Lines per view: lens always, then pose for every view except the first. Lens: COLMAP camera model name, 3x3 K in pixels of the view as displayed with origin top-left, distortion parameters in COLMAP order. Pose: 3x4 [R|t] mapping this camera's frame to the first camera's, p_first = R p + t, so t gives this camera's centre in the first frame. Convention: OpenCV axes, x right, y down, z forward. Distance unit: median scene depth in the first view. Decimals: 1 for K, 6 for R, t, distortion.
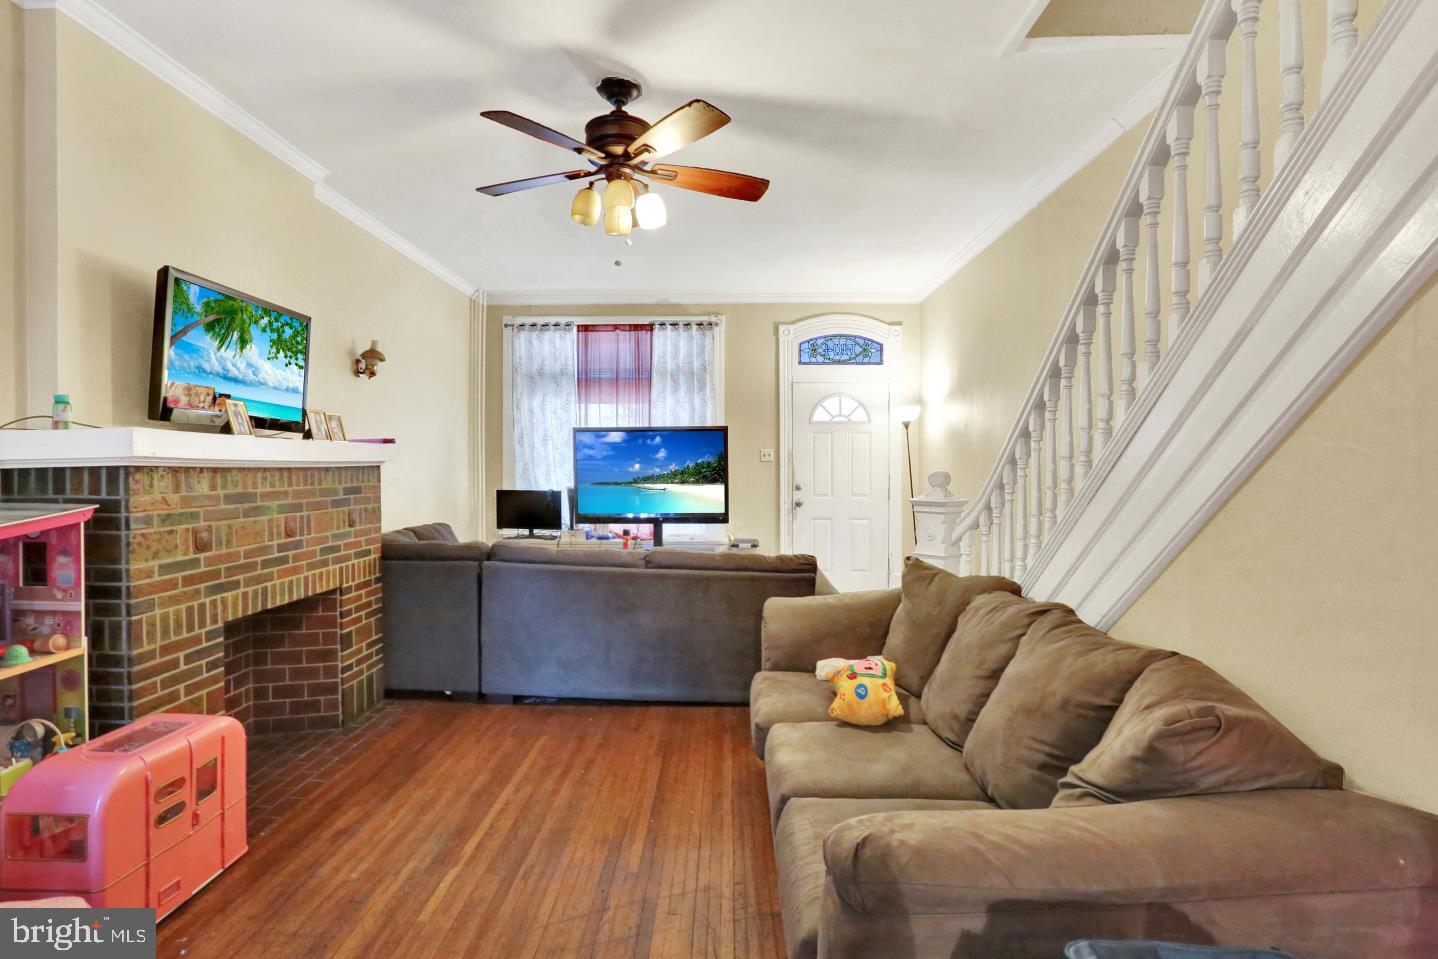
lens RADIAL K [[729.9, 0, 708.5], [0, 729.9, 471.7], [0, 0, 1]] dist [-0.069223, 0.033337]
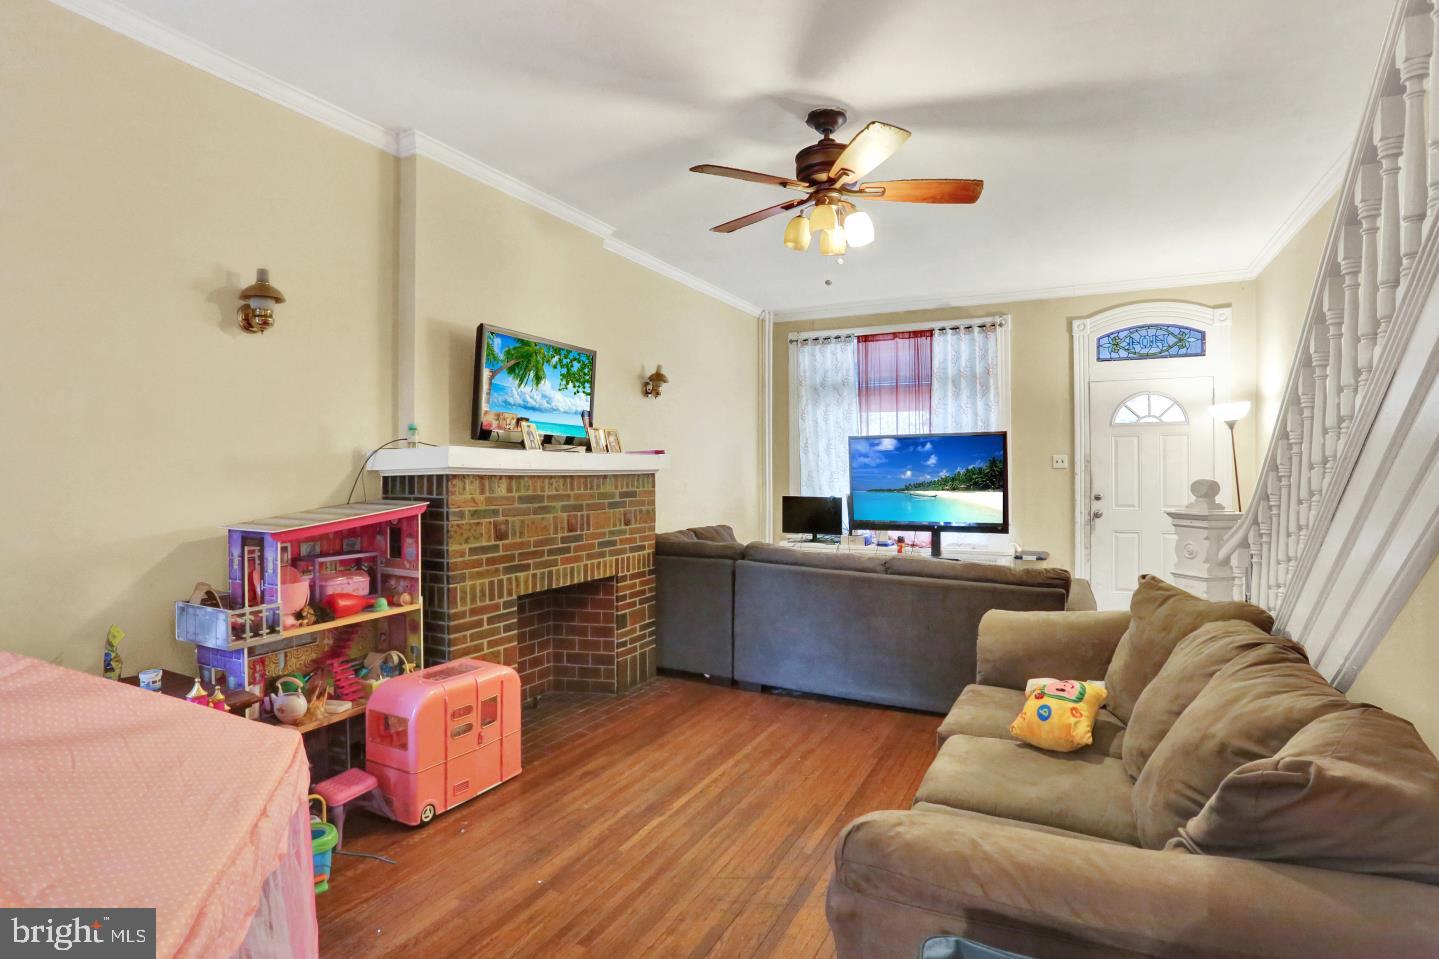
lens RADIAL K [[730.4, 0, 709.0], [0, 730.4, 471.7], [0, 0, 1]] dist [-0.069223, 0.033337]
pose [[0.899516, -0.001892, -0.436884, 0.161494], [-0.002524, 0.999951, -0.009527, -0.000415], [0.436881, 0.009672, 0.899467, -0.024925]]
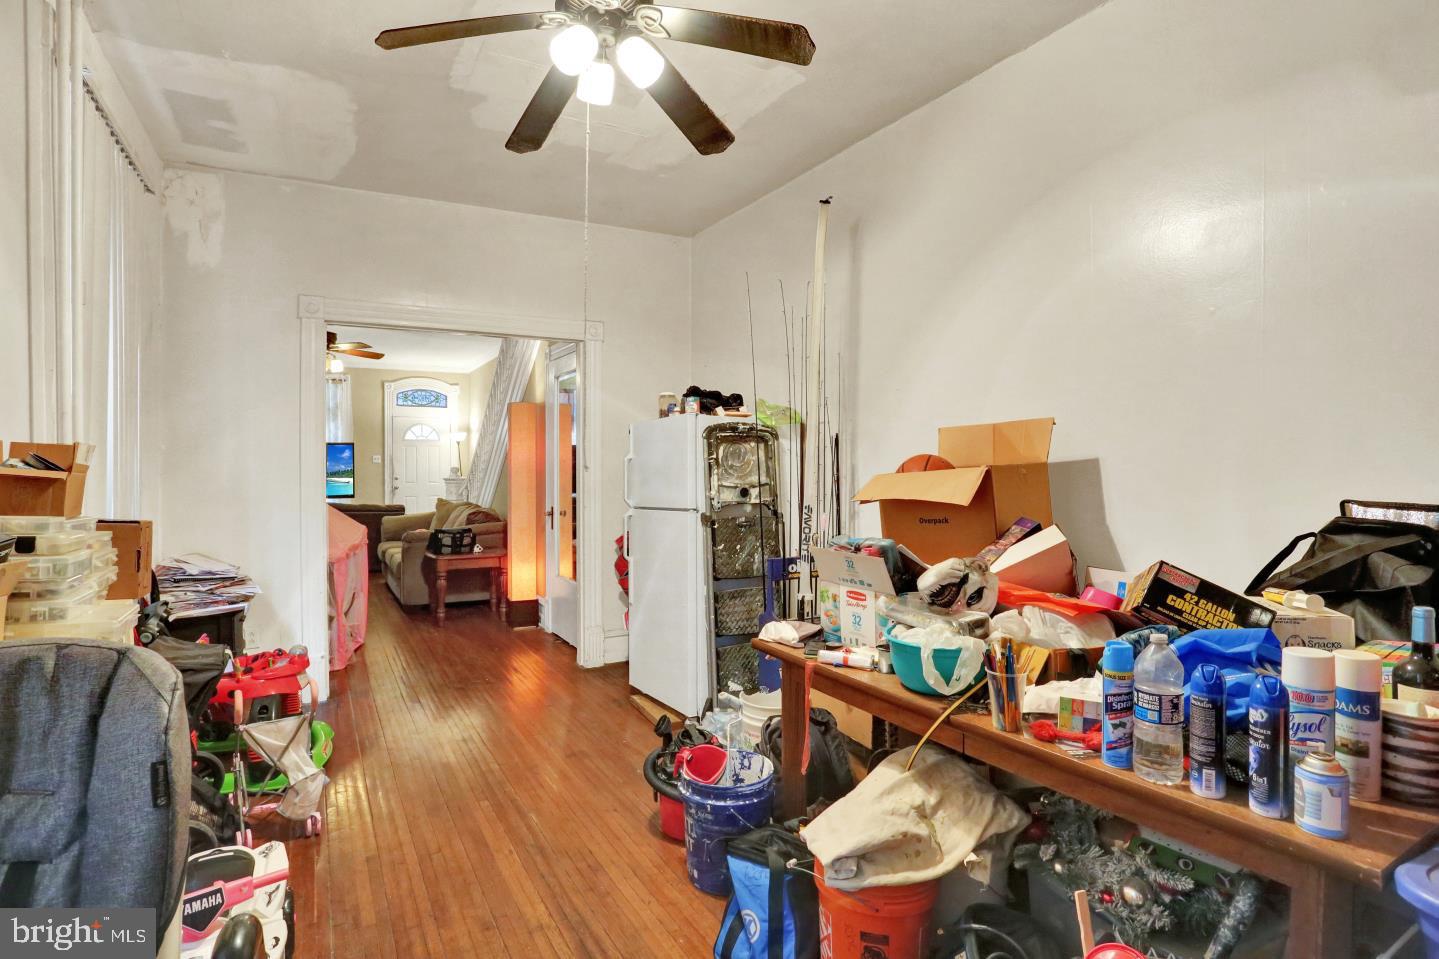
lens RADIAL K [[730.4, 0, 709.0], [0, 730.4, 471.7], [0, 0, 1]] dist [-0.069223, 0.033337]
pose [[0.863451, -0.002032, 0.504429, -0.198473], [0.001995, 0.999998, 0.000614, 0.015749], [-0.504429, 0.000476, 0.863453, -1.697060]]
